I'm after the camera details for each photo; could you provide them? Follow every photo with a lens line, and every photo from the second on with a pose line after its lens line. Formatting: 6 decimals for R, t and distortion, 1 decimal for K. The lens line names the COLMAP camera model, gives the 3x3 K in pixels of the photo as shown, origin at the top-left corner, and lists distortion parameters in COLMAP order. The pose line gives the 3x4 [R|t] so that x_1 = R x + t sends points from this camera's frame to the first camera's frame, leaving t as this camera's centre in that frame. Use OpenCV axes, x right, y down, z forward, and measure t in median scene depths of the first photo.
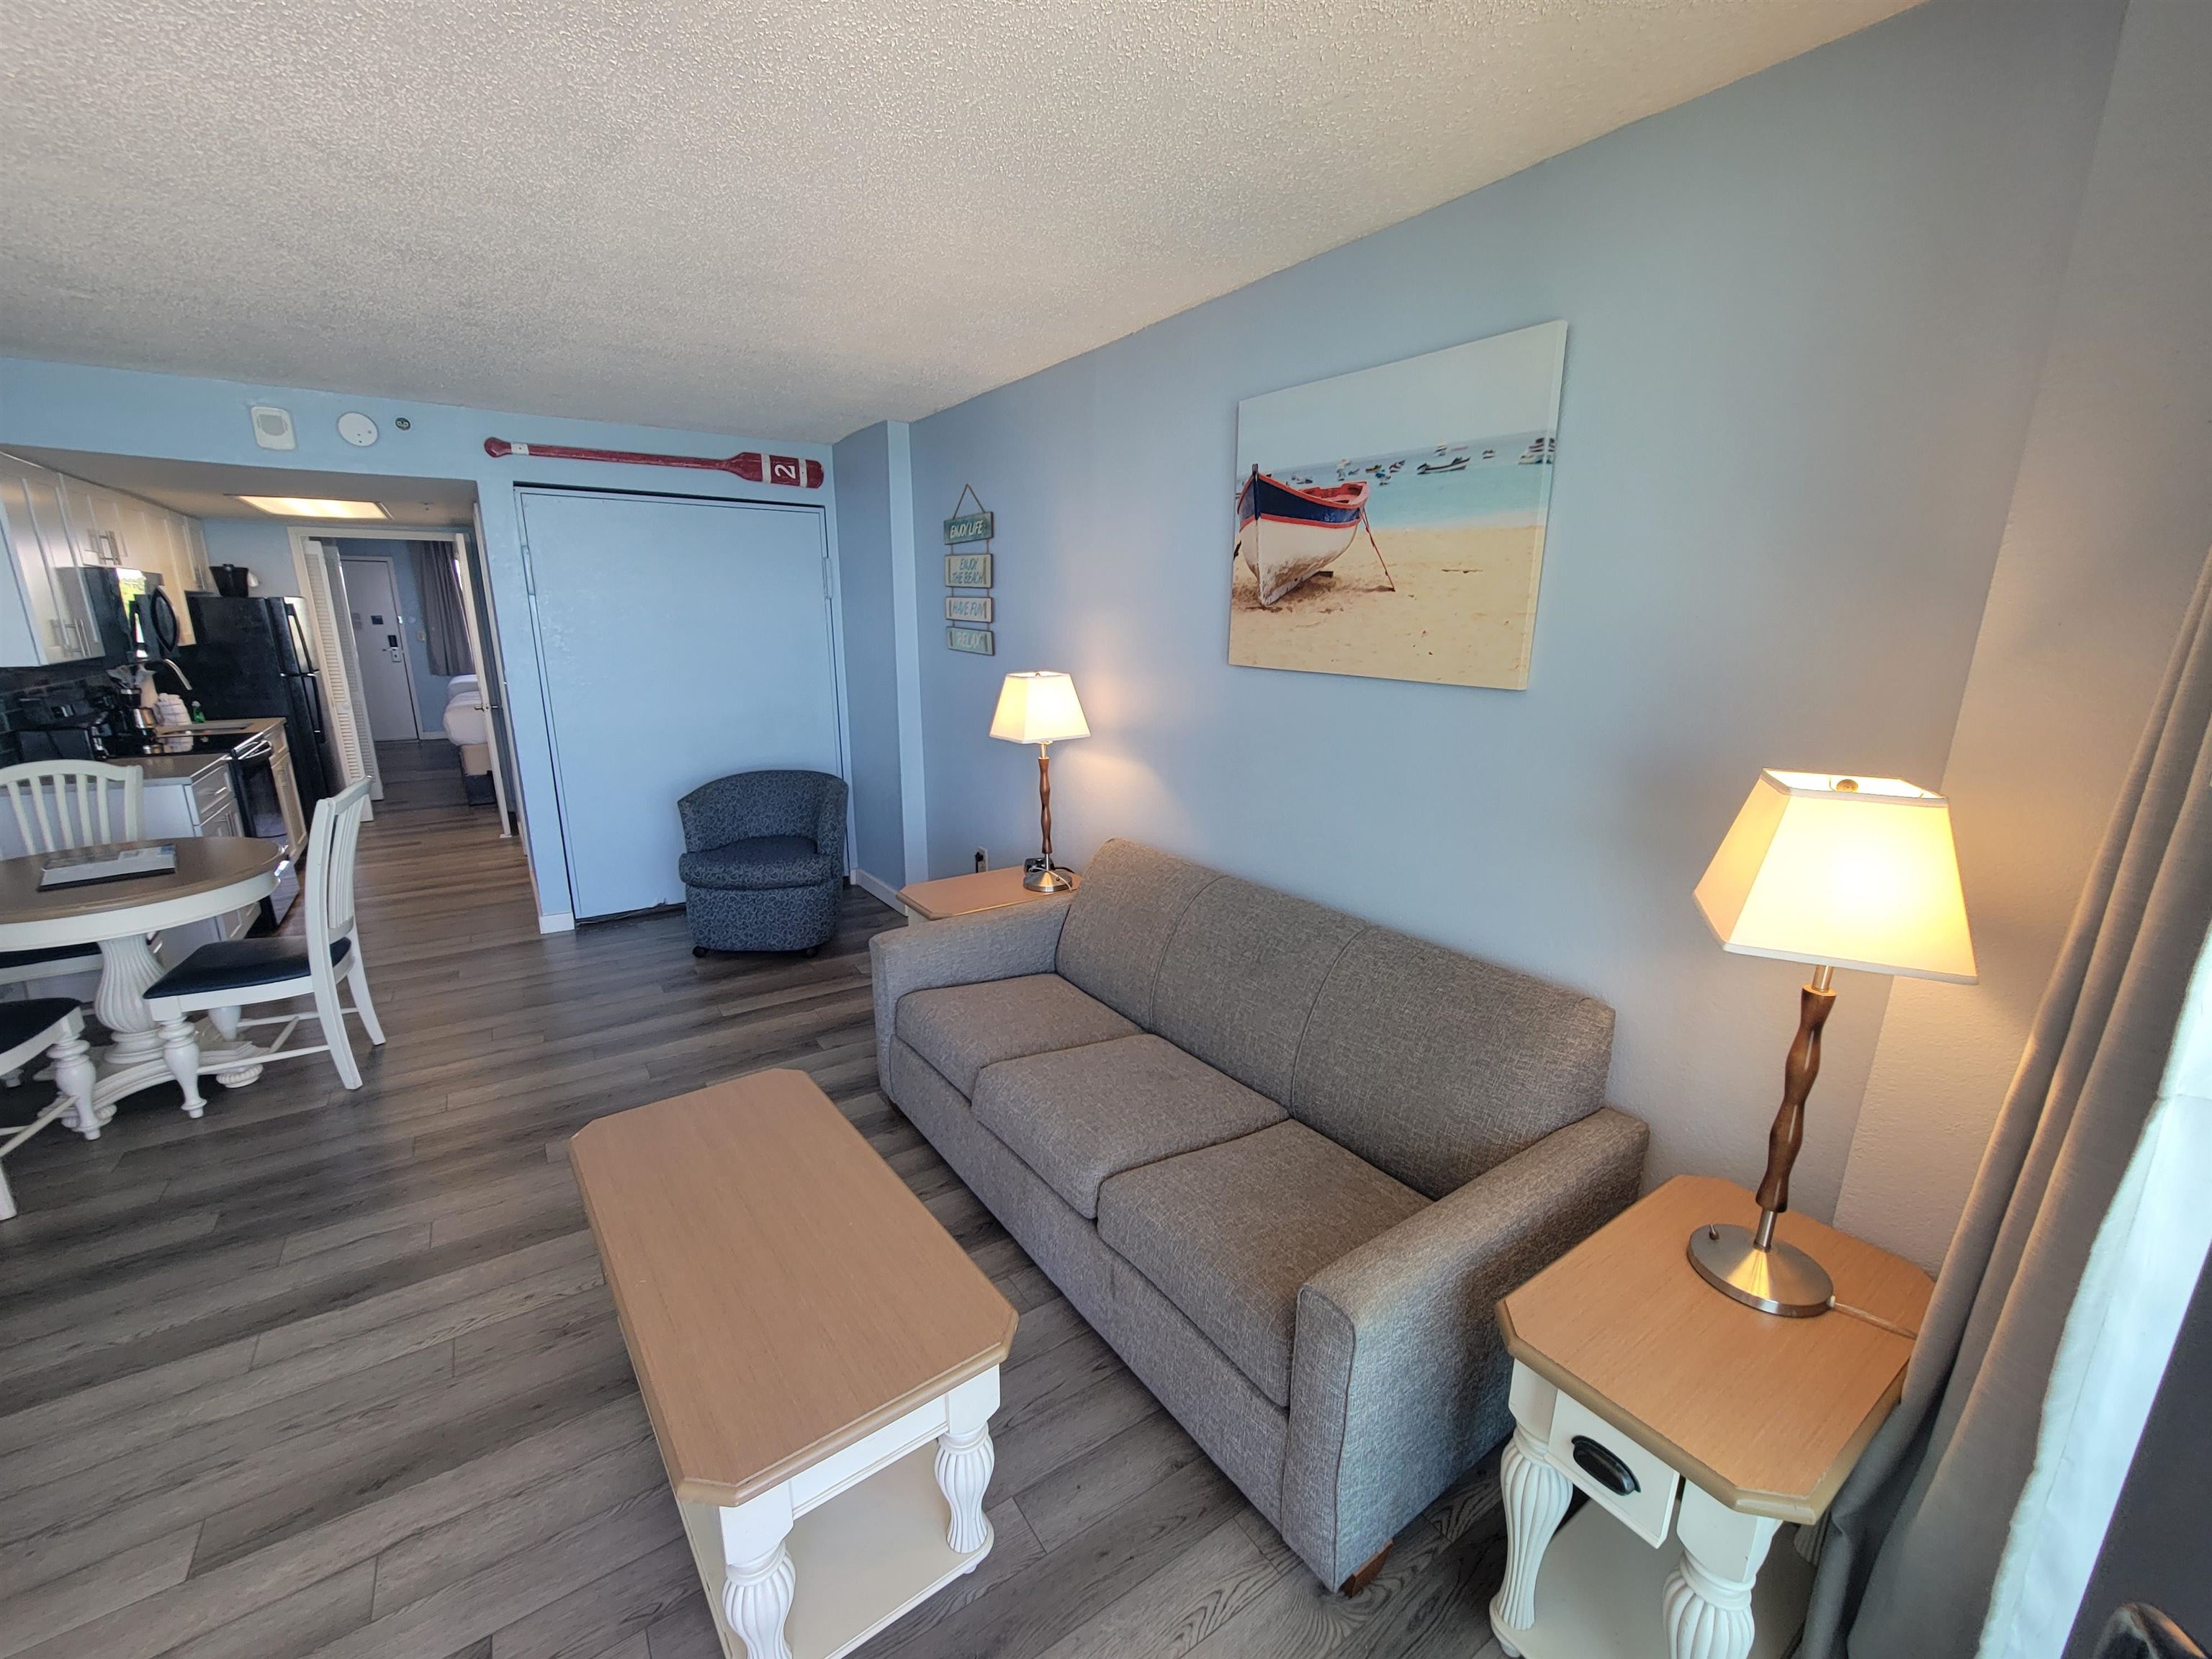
lens RADIAL K [[905.2, 0, 1105.7], [0, 905.2, 841.1], [0, 0, 1]] dist [-0.006923, 0.002871]
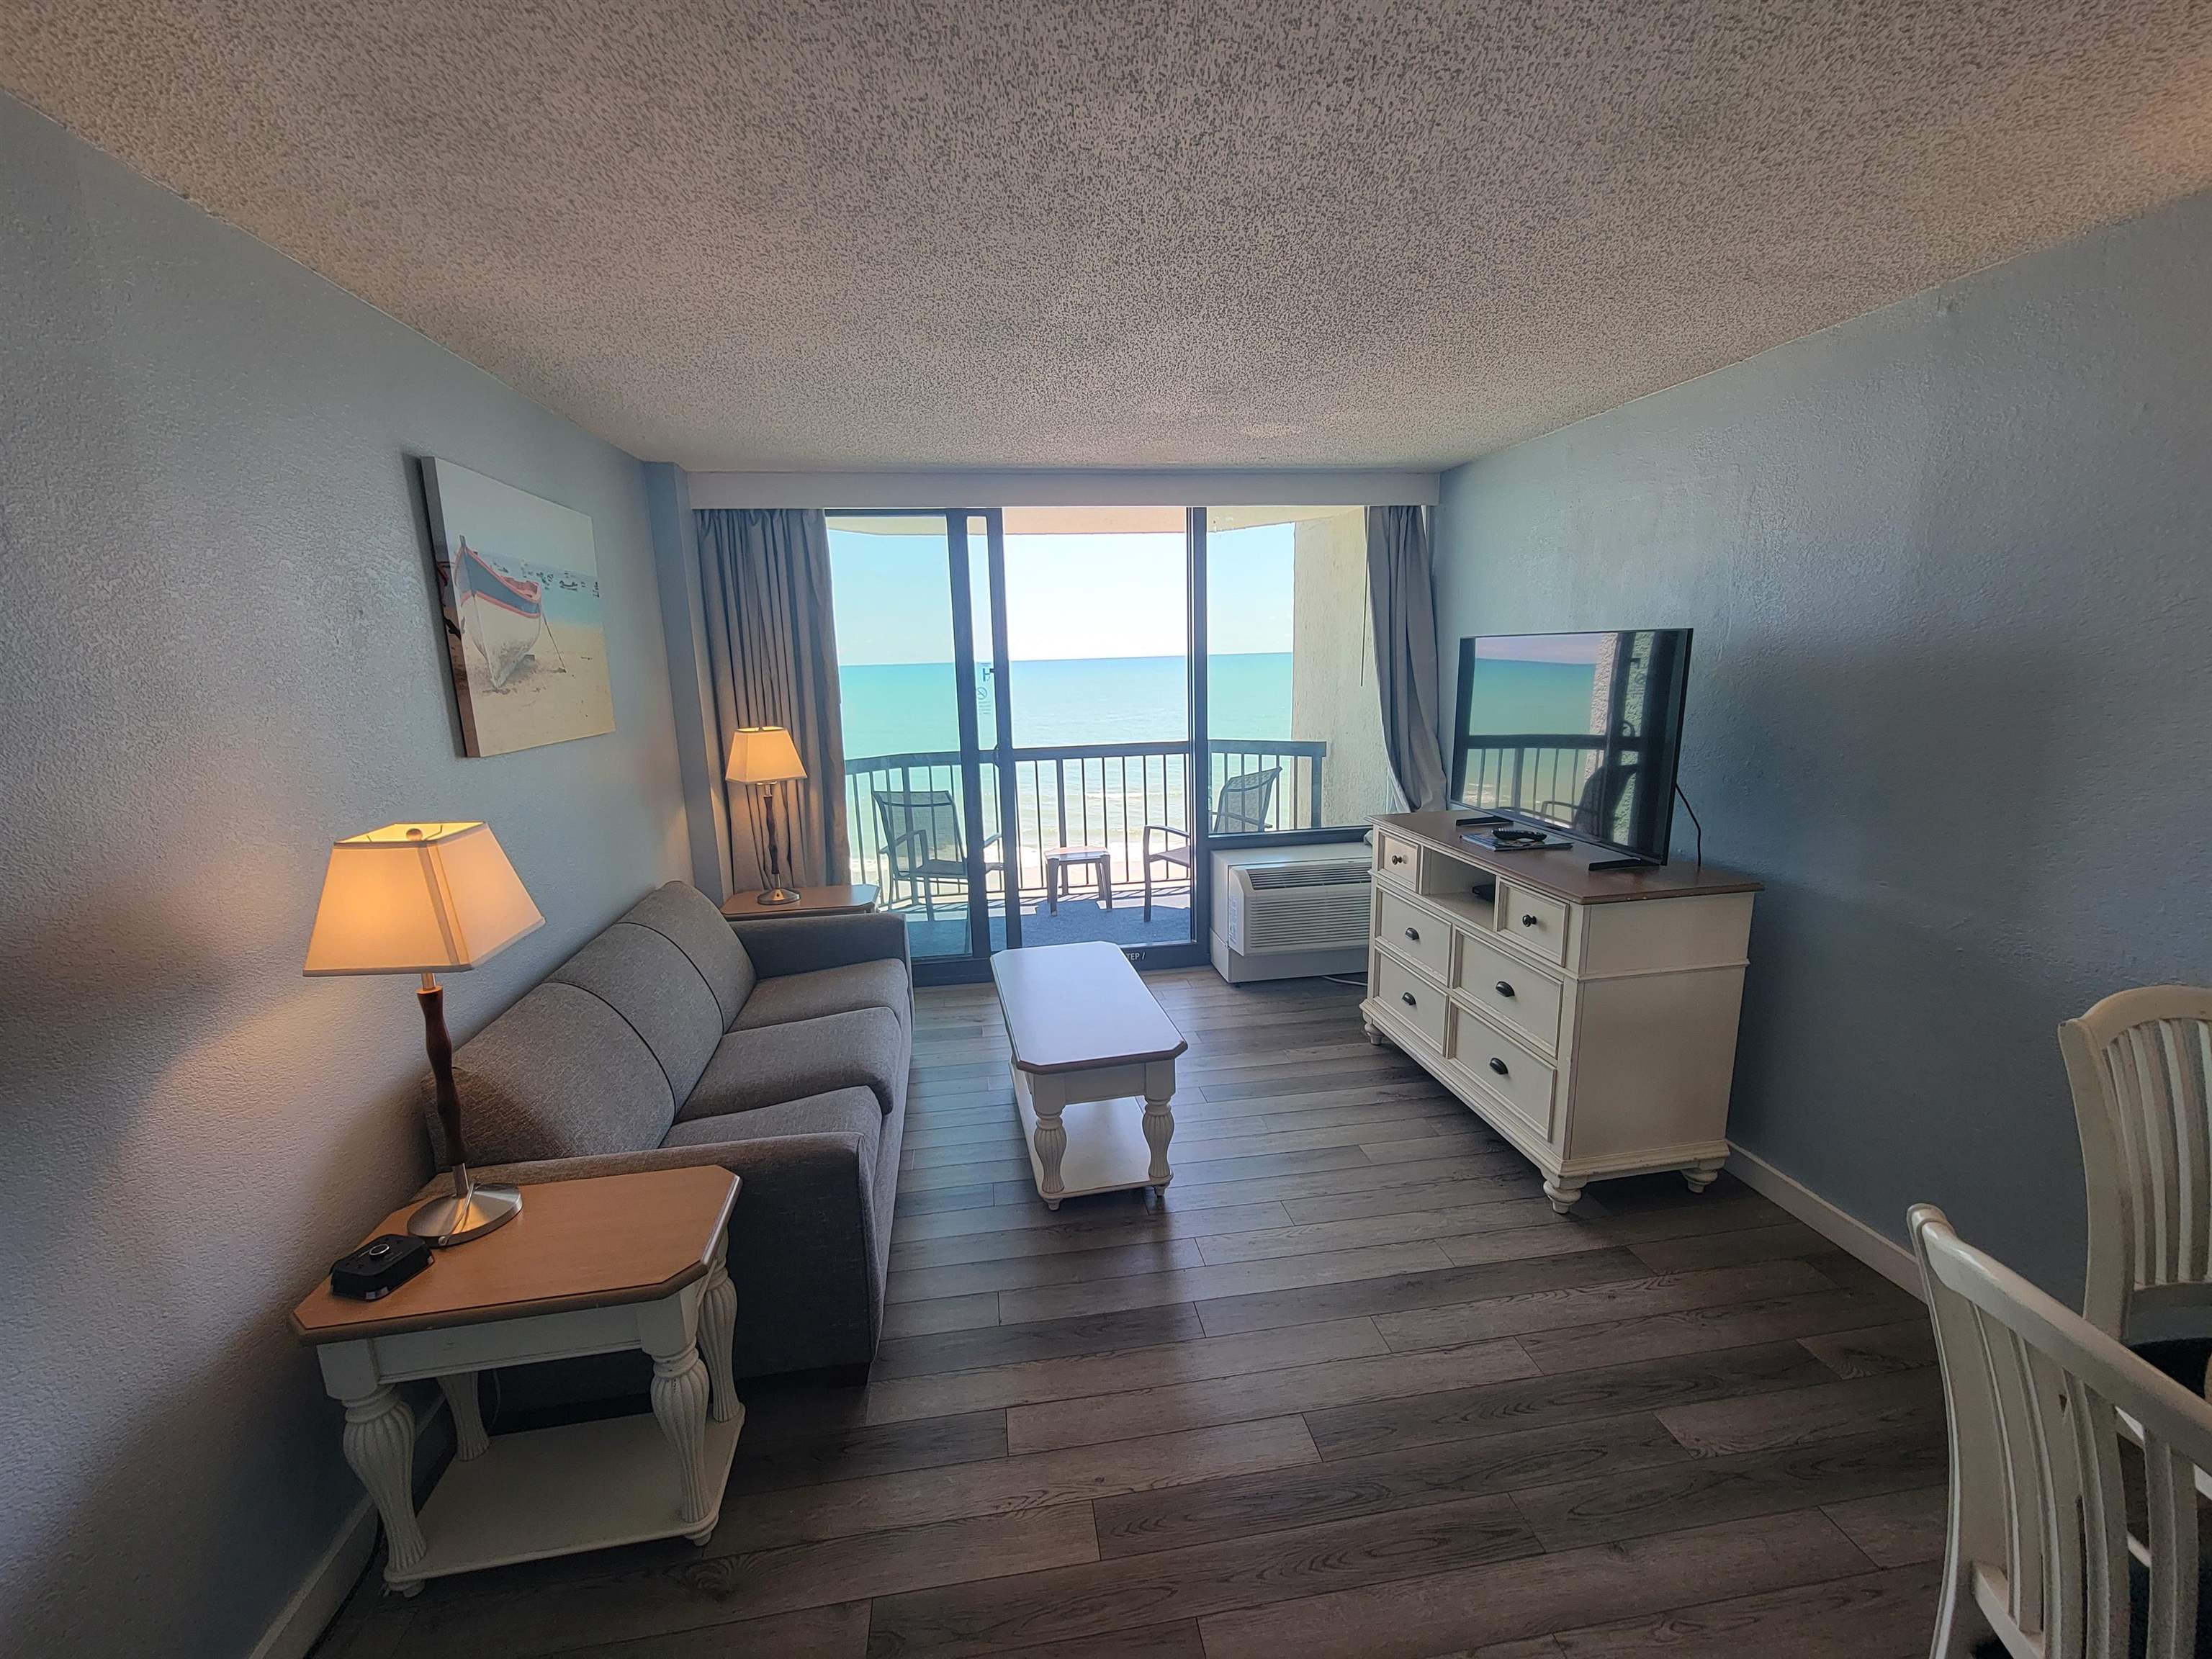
lens RADIAL K [[905.2, 0, 1104.7], [0, 905.2, 839.4], [0, 0, 1]] dist [-0.006923, 0.002871]
pose [[-0.902022, -0.070541, 0.425887, -0.632225], [0.127255, 0.899270, 0.418474, -0.337147], [-0.412507, 0.431669, -0.802184, 1.220350]]
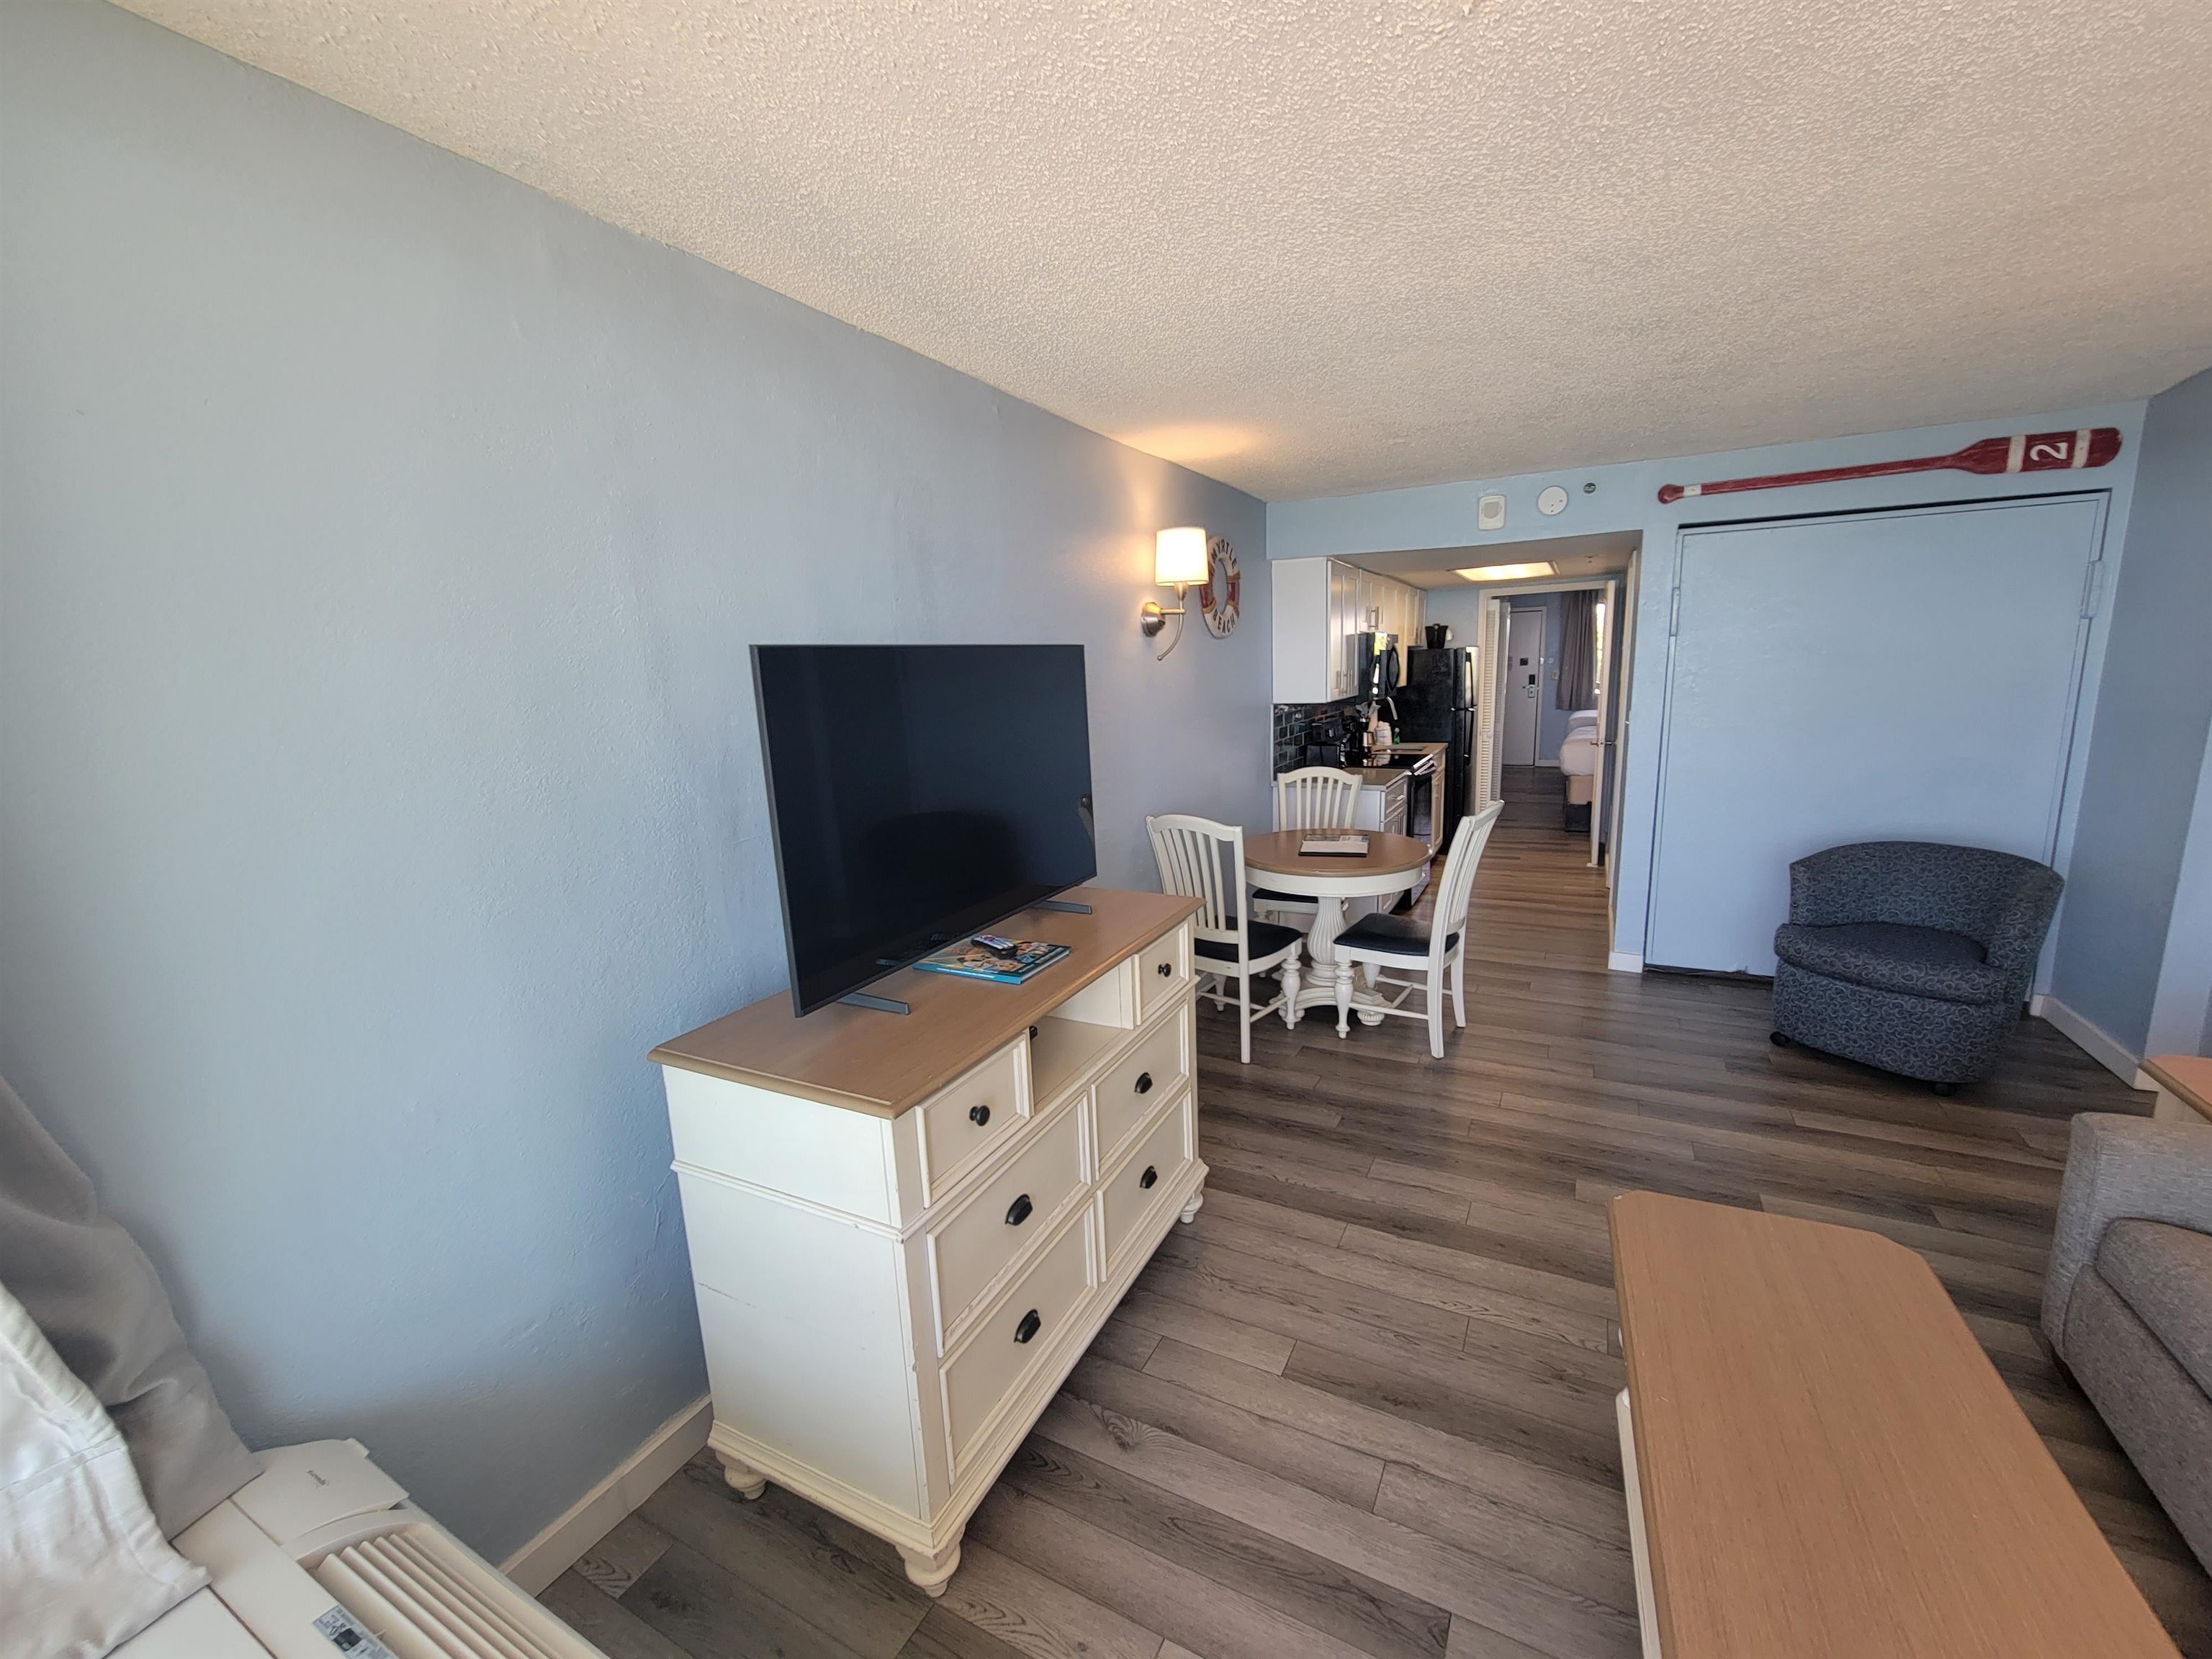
lens RADIAL K [[905.2, 0, 1109.0], [0, 905.2, 843.4], [0, 0, 1]] dist [-0.006923, 0.002871]
pose [[0.467509, 0.145885, -0.871868, -0.031636], [-0.175727, 0.981942, 0.070075, -0.011153], [0.866346, 0.120450, 0.484703, 0.007035]]
